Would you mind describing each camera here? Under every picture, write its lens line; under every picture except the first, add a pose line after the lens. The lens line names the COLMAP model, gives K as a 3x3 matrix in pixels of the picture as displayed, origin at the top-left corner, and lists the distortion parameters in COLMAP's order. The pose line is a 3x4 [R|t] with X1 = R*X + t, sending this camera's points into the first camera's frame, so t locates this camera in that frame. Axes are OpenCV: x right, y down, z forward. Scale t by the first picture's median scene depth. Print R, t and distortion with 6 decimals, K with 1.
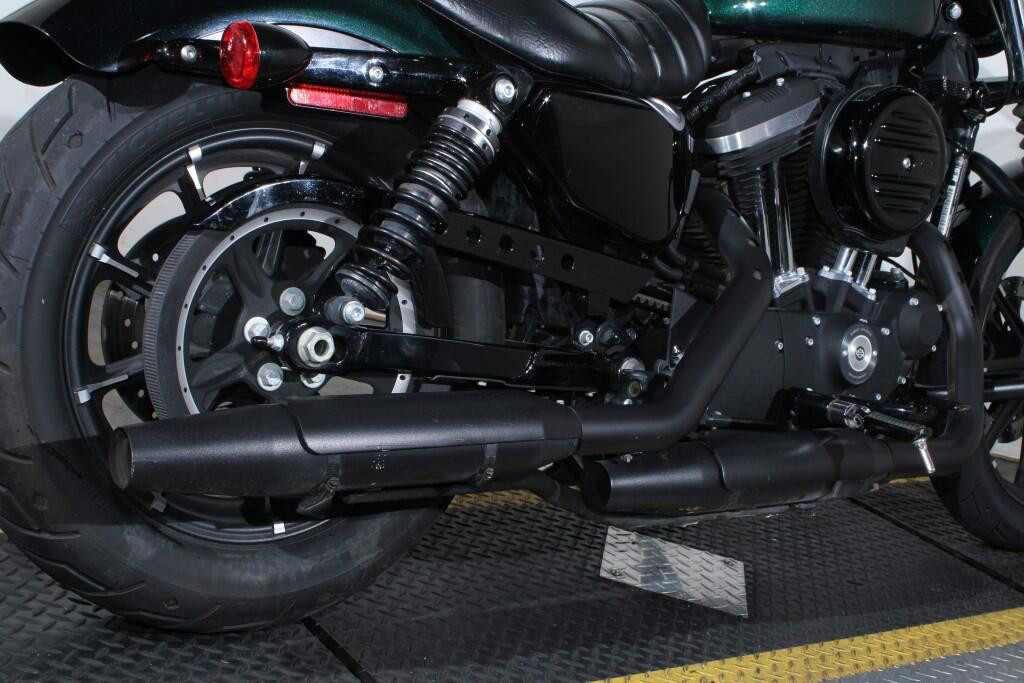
lens RADIAL K [[1339.5, 0, 511.2], [0, 1339.5, 339.1], [0, 0, 1]] dist [-0.053900, 0.000000]
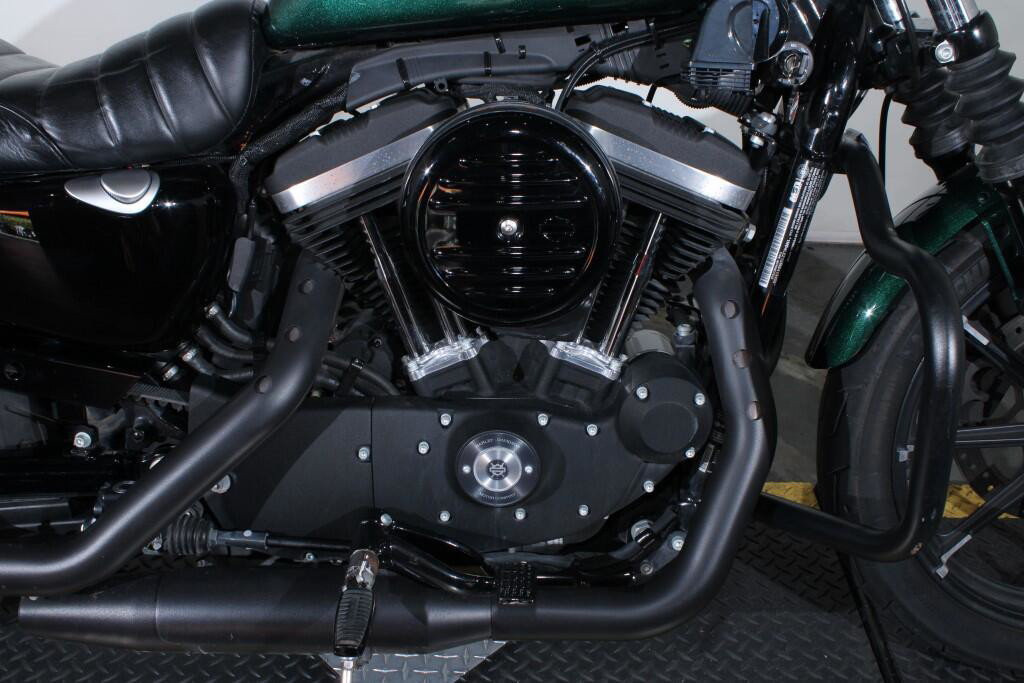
lens RADIAL K [[996.5, 0, 527.8], [0, 996.5, 338.3], [0, 0, 1]] dist [-0.067486, 0.000000]
pose [[0.789233, 0.121234, -0.602008, 0.755193], [0.016152, 0.975882, 0.217701, -0.228331], [0.613881, -0.181541, 0.768240, 0.738983]]
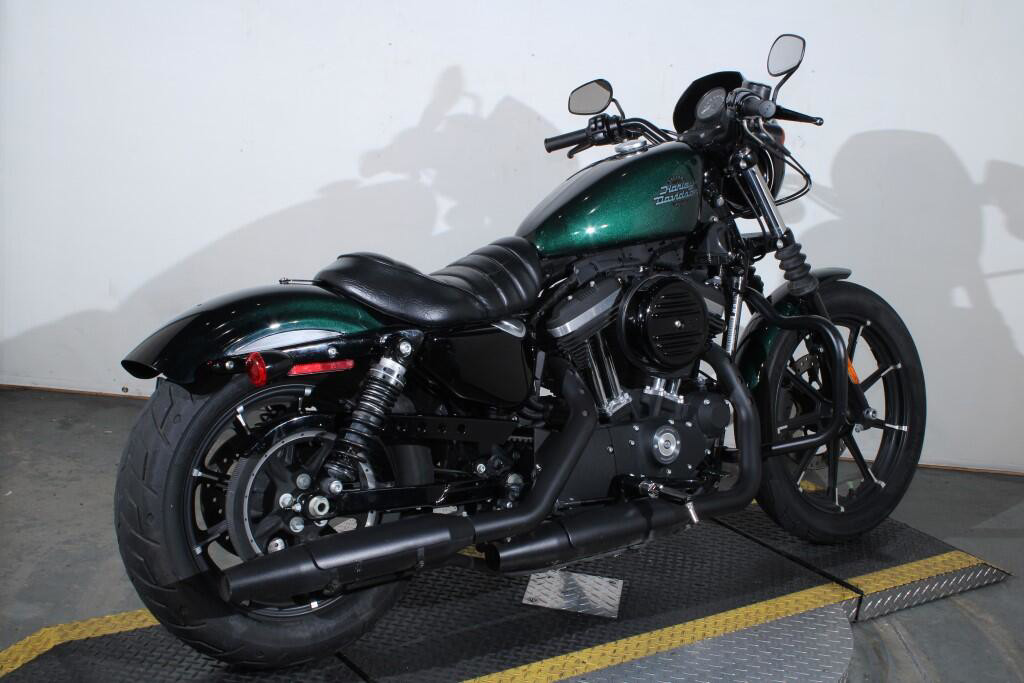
lens RADIAL K [[1339.5, 0, 510.3], [0, 1339.5, 347.1], [0, 0, 1]] dist [-0.053900, 0.000000]
pose [[0.990786, -0.128506, -0.042775, 0.199847], [0.128789, 0.991664, 0.003914, -0.167598], [0.041916, -0.009387, 0.999077, -0.740779]]
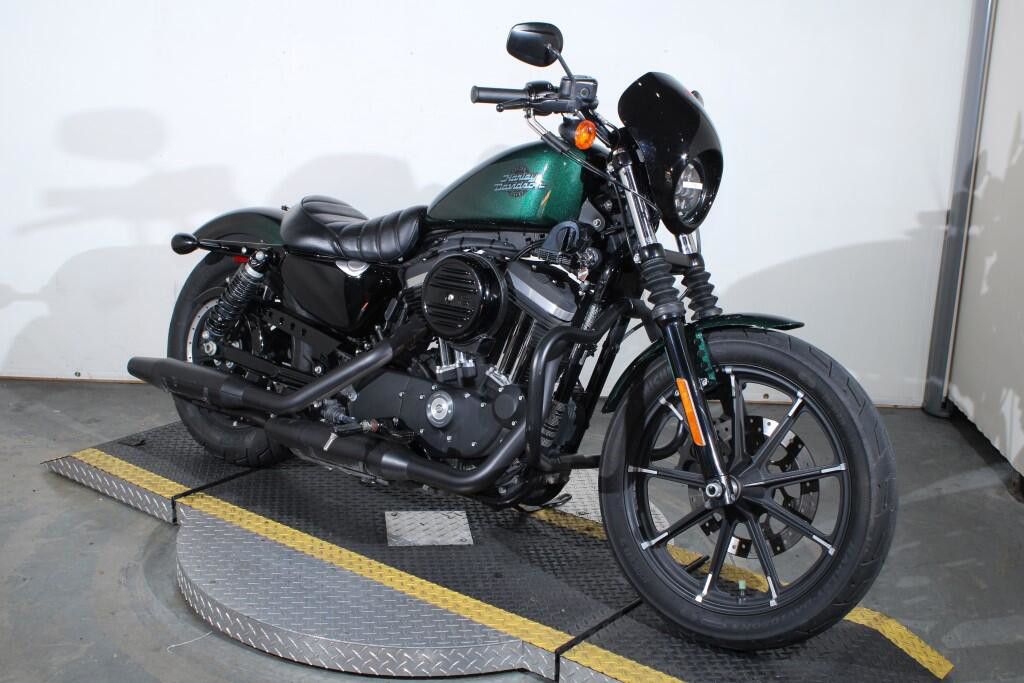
lens RADIAL K [[1339.5, 0, 508.9], [0, 1339.5, 344.9], [0, 0, 1]] dist [-0.053900, 0.000000]
pose [[0.271098, 0.043446, -0.961571, 2.400912], [-0.202149, 0.979272, -0.012746, -0.081505], [0.941085, 0.197836, 0.274261, 0.747150]]
